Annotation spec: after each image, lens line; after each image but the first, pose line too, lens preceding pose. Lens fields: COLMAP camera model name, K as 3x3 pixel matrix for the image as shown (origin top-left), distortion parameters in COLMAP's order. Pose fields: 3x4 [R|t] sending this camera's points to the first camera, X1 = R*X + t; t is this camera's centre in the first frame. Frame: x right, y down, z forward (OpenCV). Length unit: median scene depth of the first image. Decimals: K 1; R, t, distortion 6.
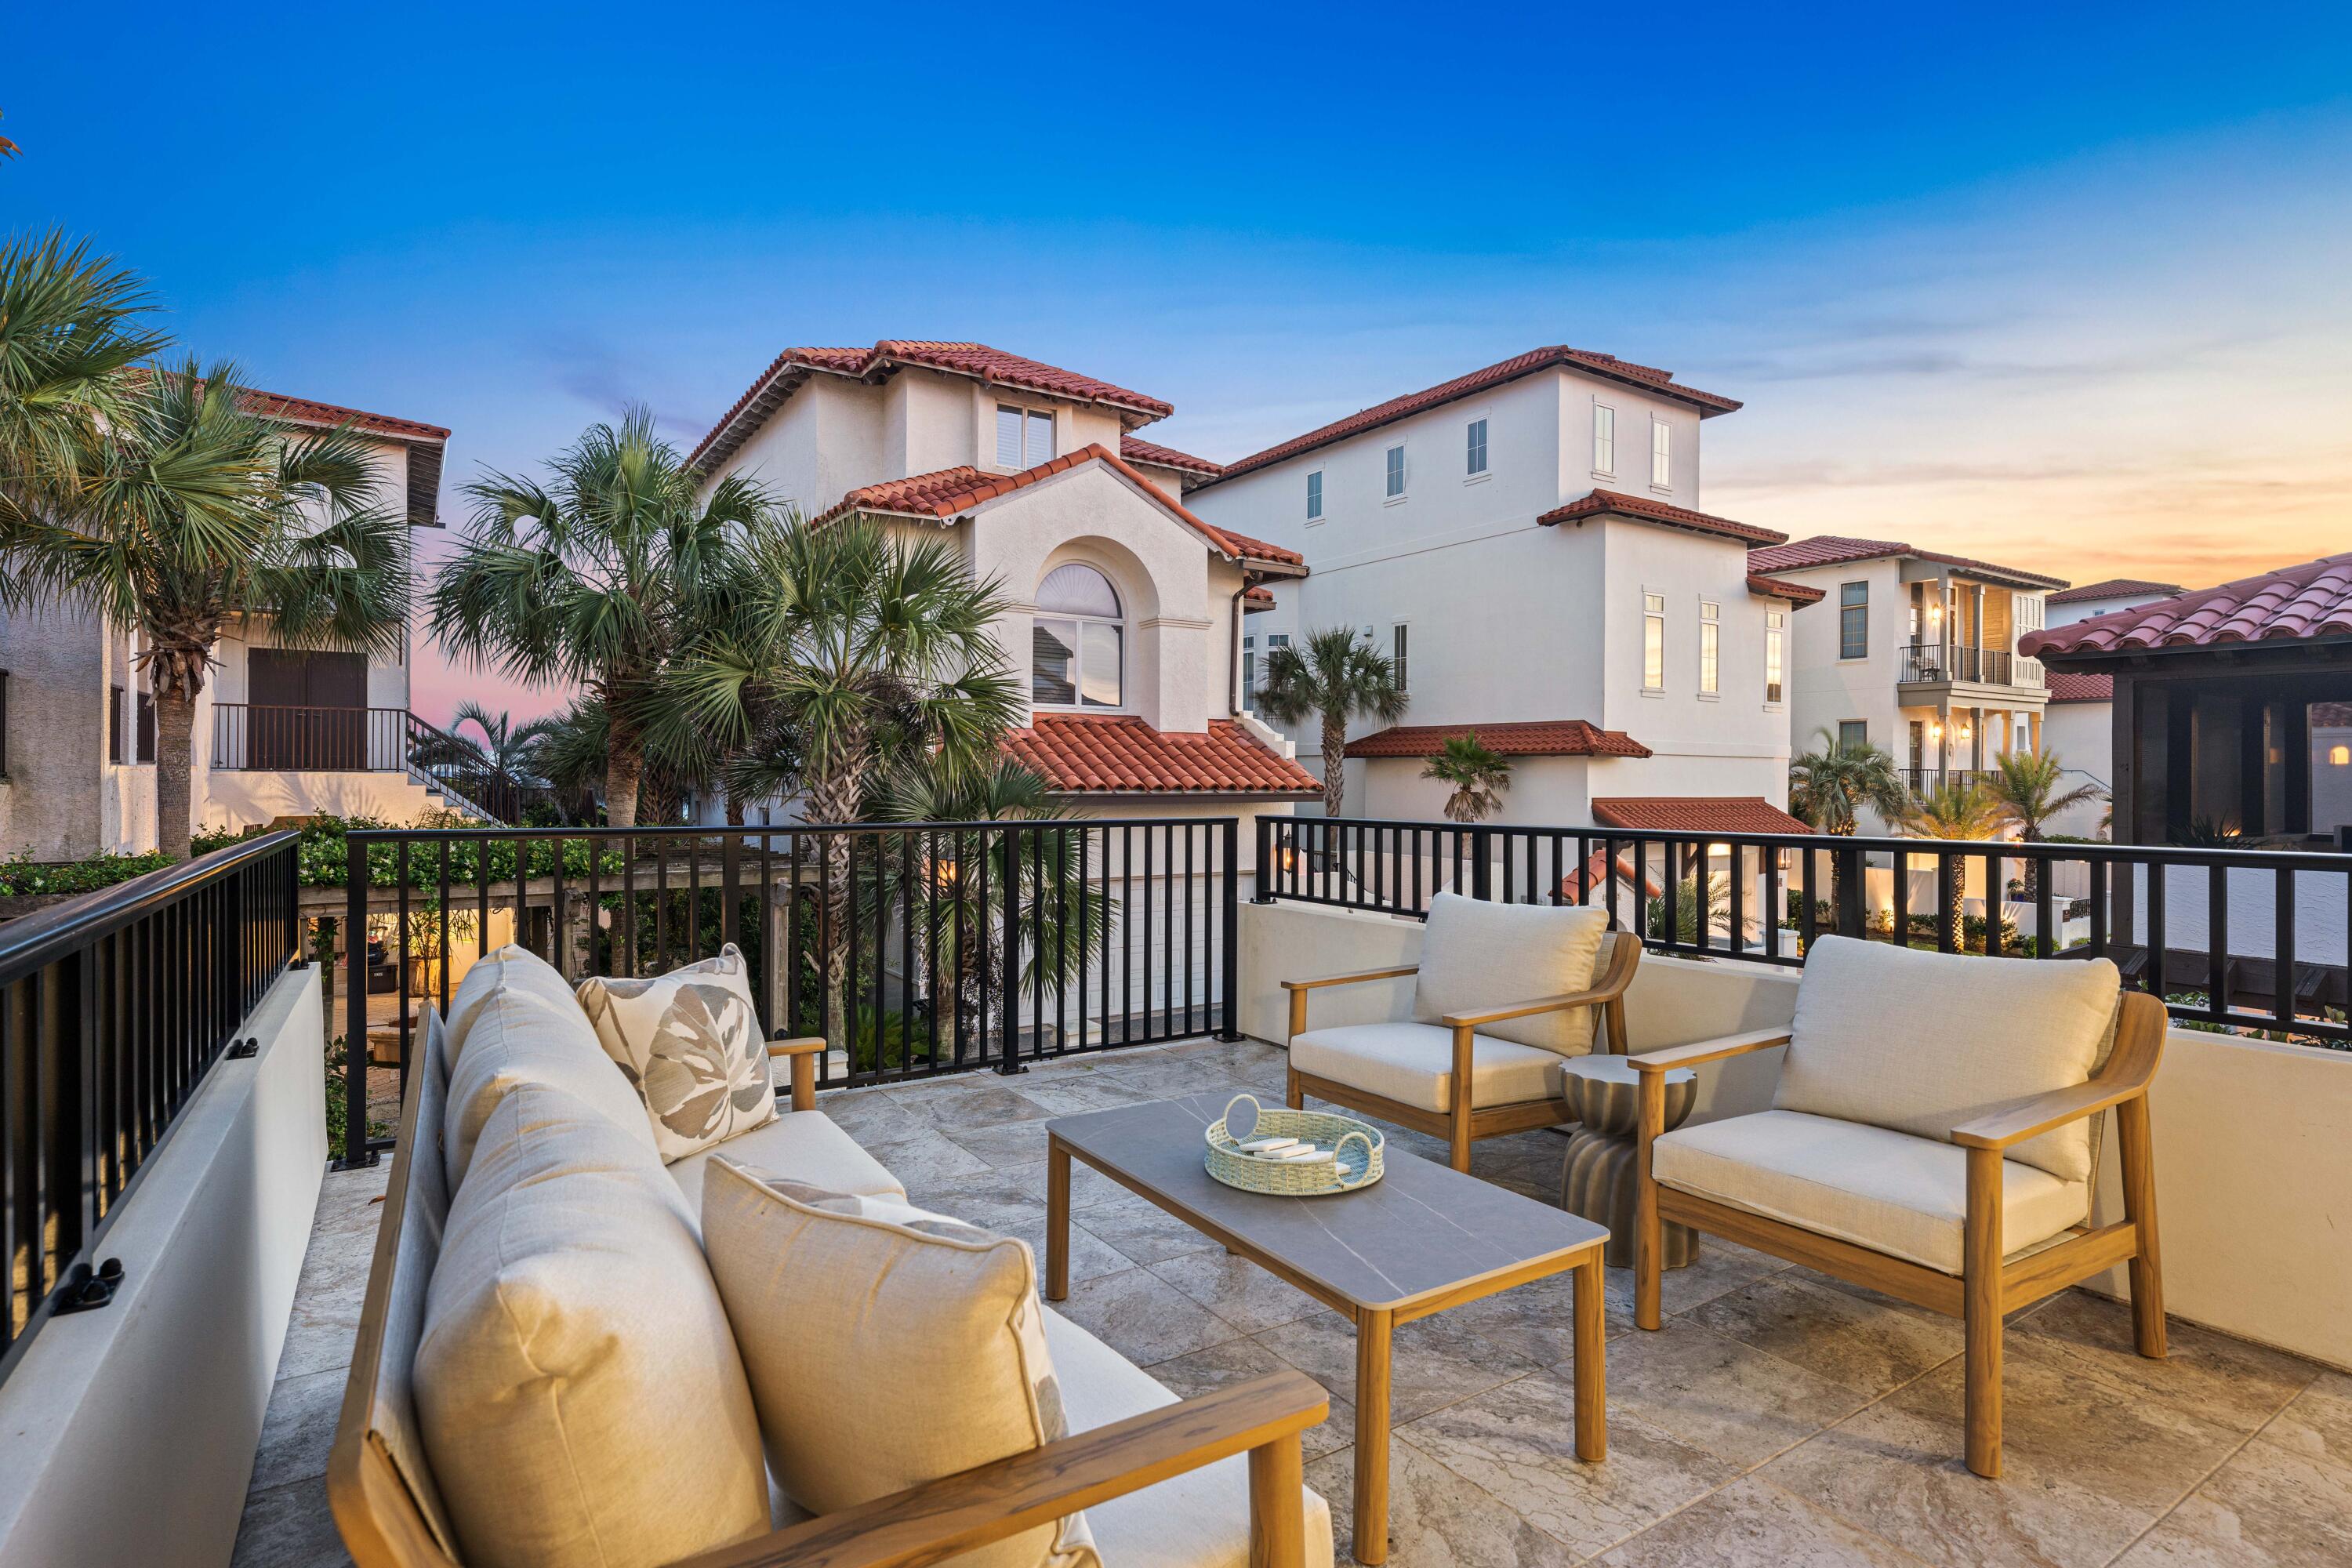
lens RADIAL K [[1164.2, 0, 1152.2], [0, 1164.2, 785.7], [0, 0, 1]] dist [0.003504, -0.001110]
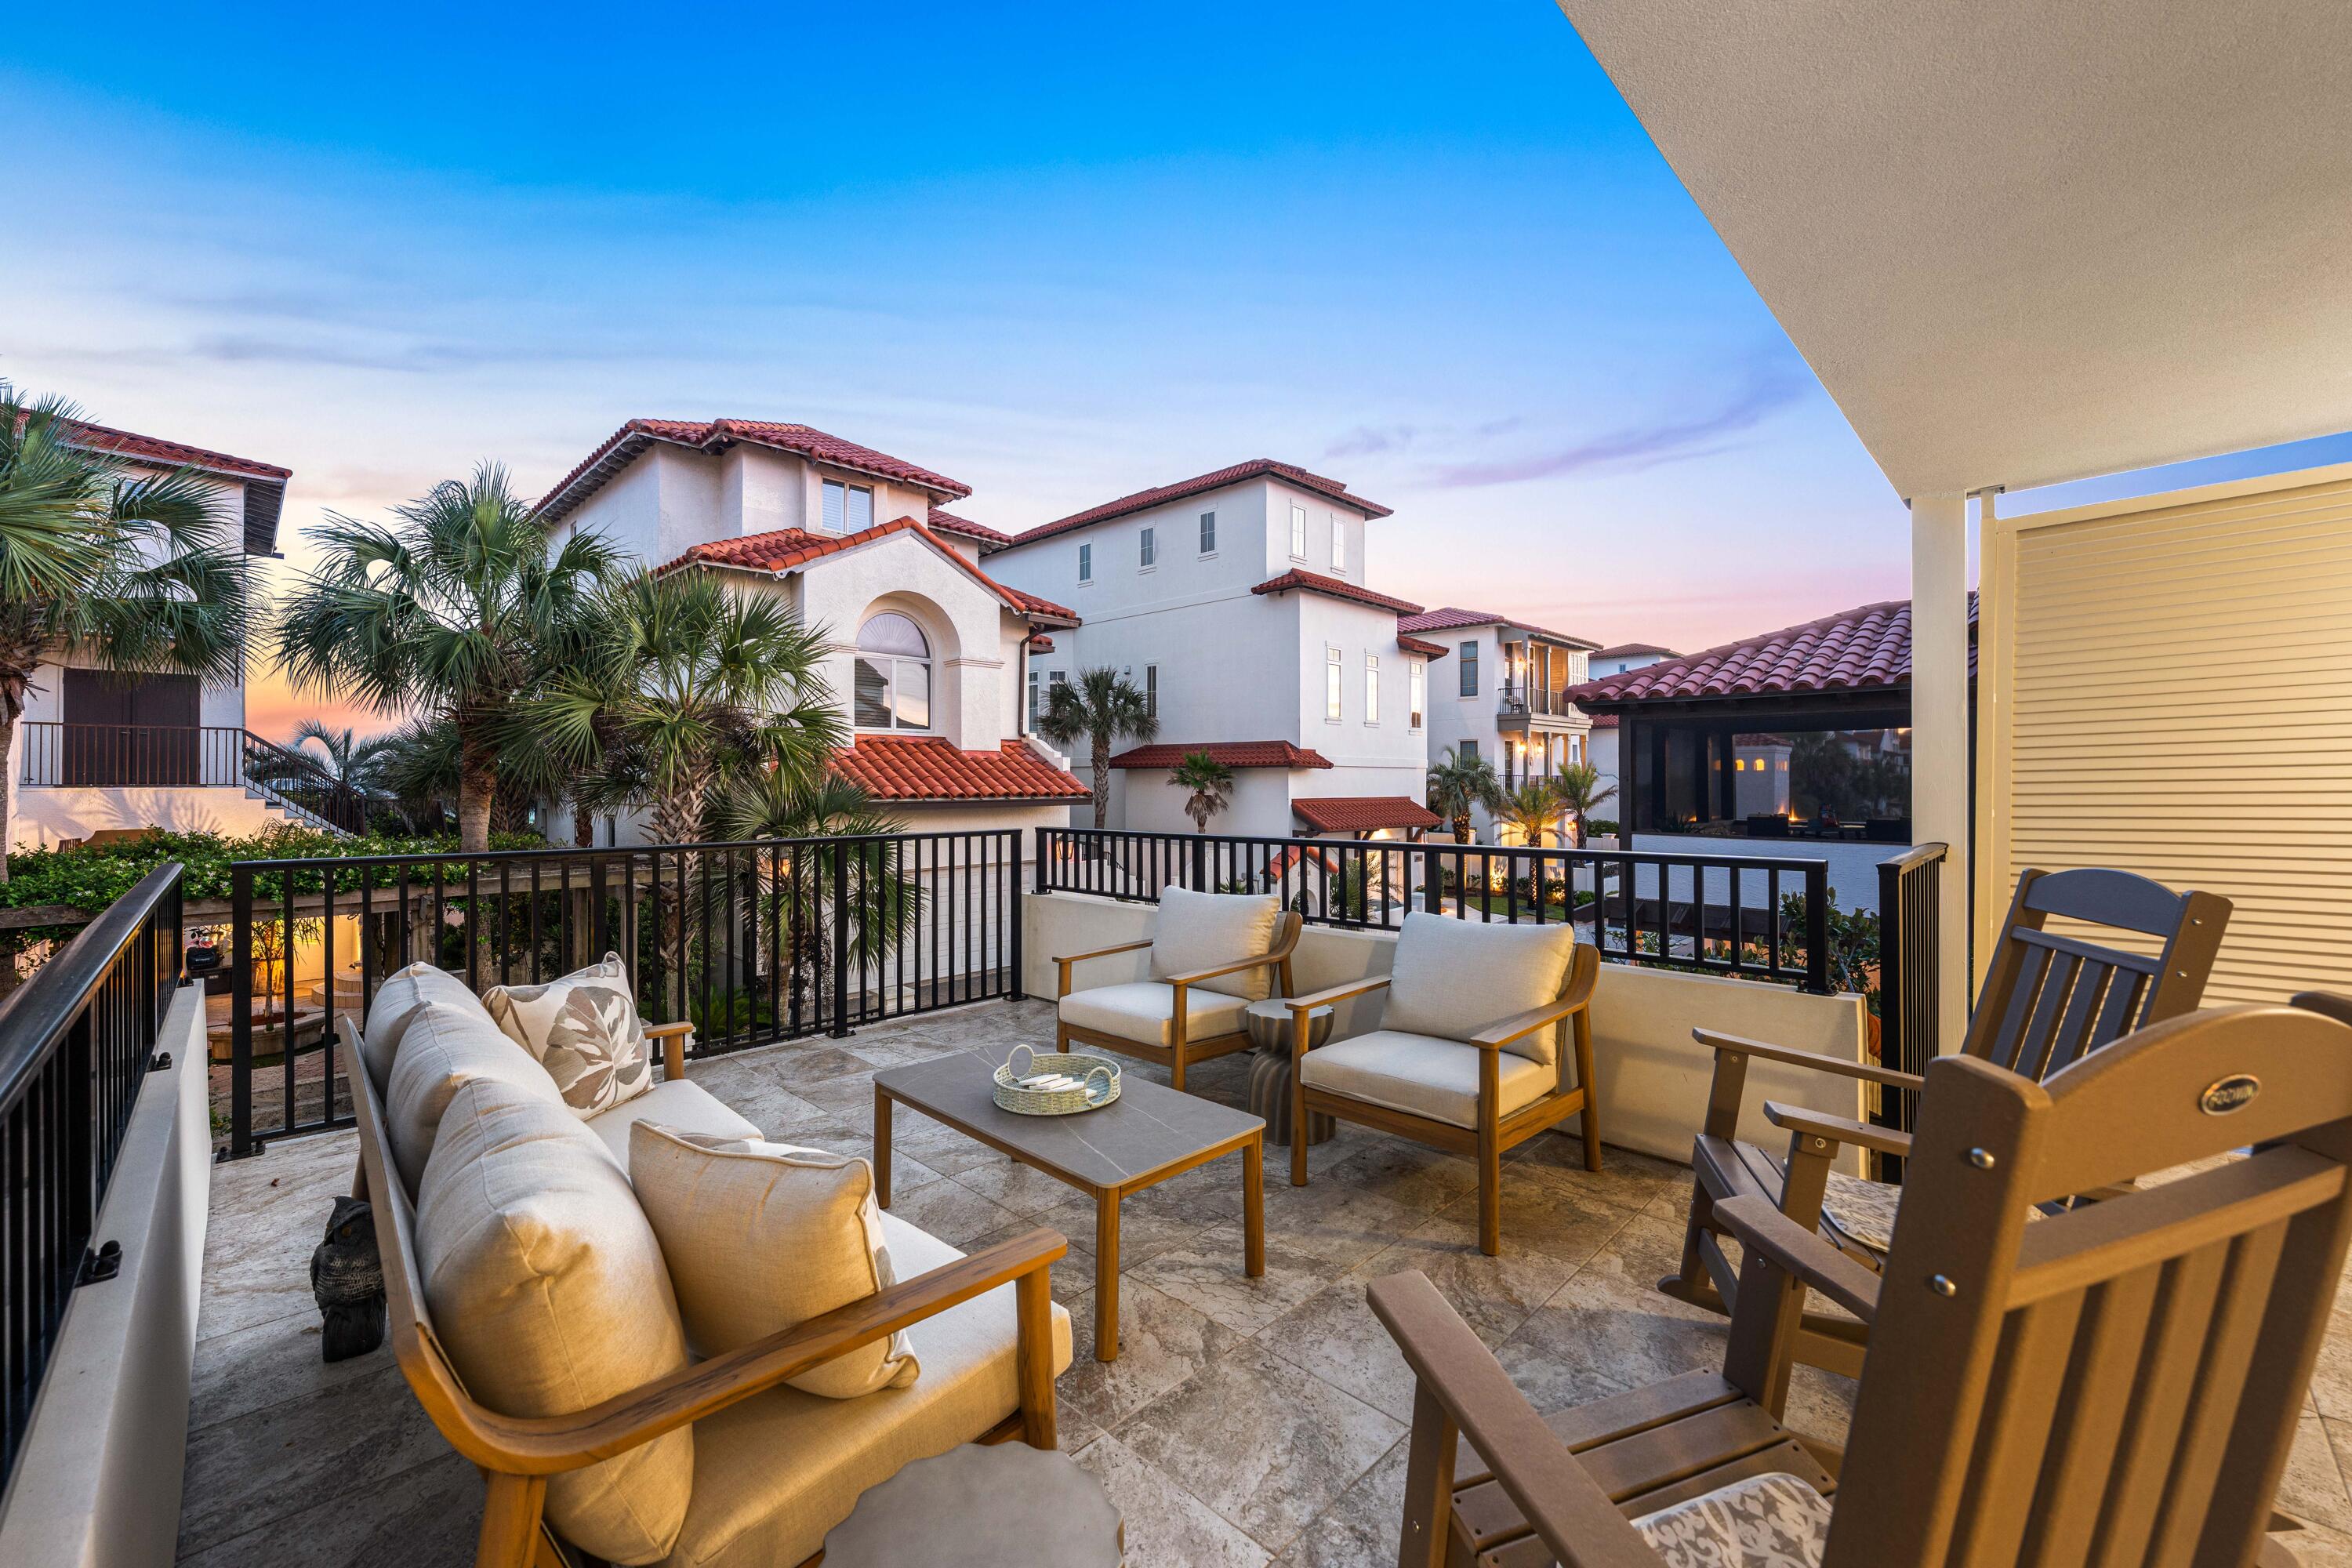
lens RADIAL K [[927.6, 0, 1163.1], [0, 927.6, 779.9], [0, 0, 1]] dist [-0.002273, -0.000253]
pose [[0.975941, -0.004729, 0.217982, 0.000786], [0.006691, 0.999943, -0.008262, -0.008836], [-0.217930, 0.009521, 0.975918, -0.025781]]
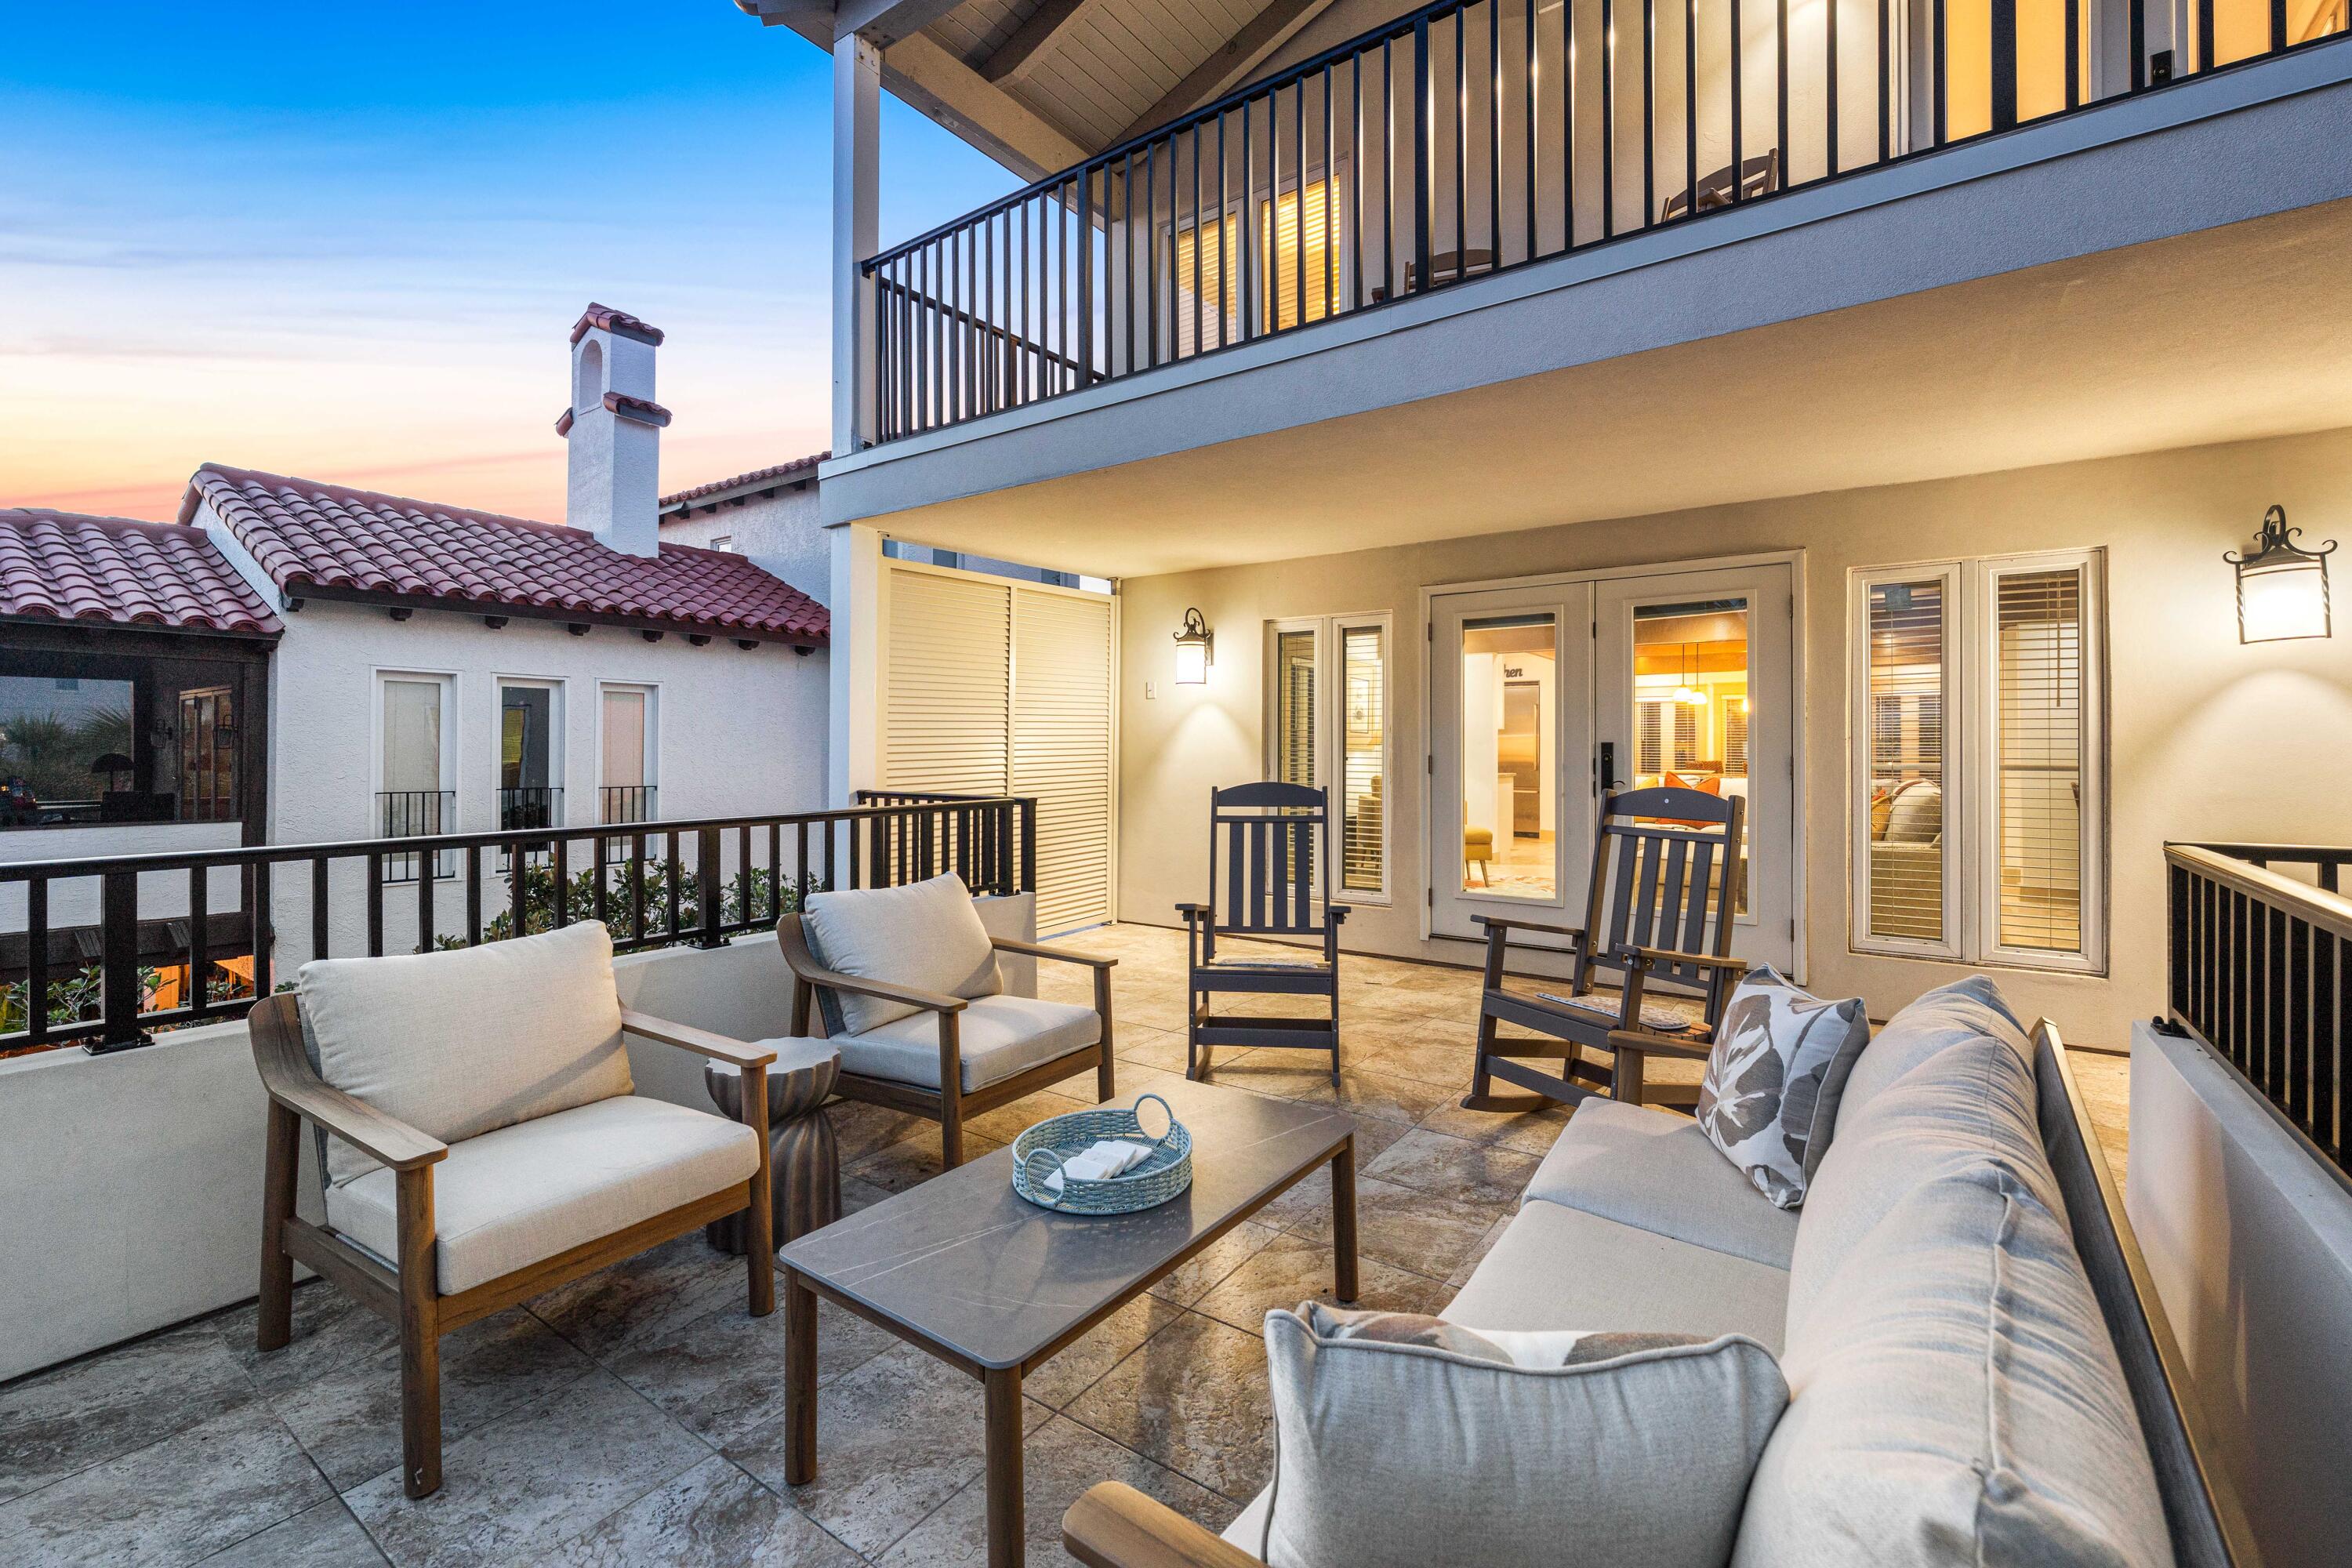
lens RADIAL K [[1096.7, 0, 1175.2], [0, 1096.7, 745.9], [0, 0, 1]] dist [-0.000138, -0.000046]
pose [[-0.326539, -0.002907, 0.945179, -0.247807], [0.004288, 0.999980, 0.004557, -0.010198], [-0.945174, 0.005541, -0.326521, 0.379252]]
